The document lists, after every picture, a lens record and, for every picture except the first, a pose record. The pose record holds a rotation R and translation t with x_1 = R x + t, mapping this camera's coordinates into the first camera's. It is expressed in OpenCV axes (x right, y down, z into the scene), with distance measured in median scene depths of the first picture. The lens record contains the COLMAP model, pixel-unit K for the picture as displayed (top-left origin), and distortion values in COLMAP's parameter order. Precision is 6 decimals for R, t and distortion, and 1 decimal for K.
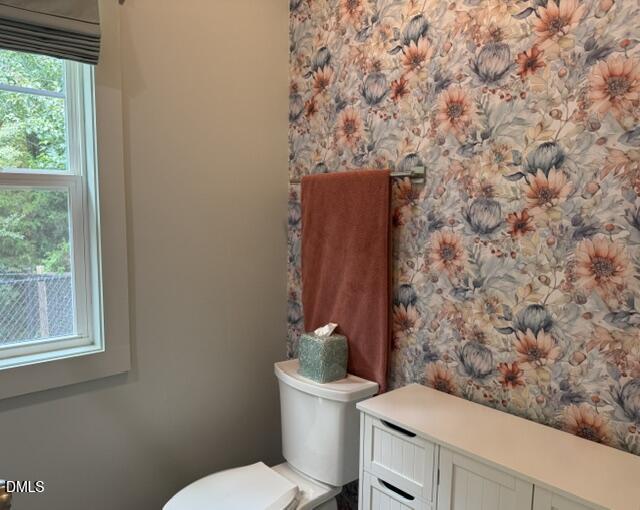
lens RADIAL K [[522.6, 0, 318.7], [0, 522.6, 272.8], [0, 0, 1]] dist [-0.002510, 0.003775]
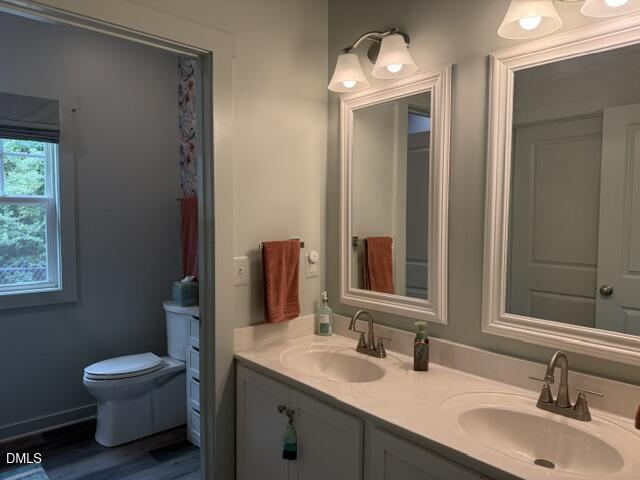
lens RADIAL K [[447.4, 0, 322.1], [0, 447.4, 242.4], [0, 0, 1]] dist [0.032192, -0.050697]
pose [[0.999576, -0.003948, 0.028860, 0.426489], [0.005977, 0.997488, -0.070587, 0.089724], [-0.028508, 0.070730, 0.997088, -0.579341]]
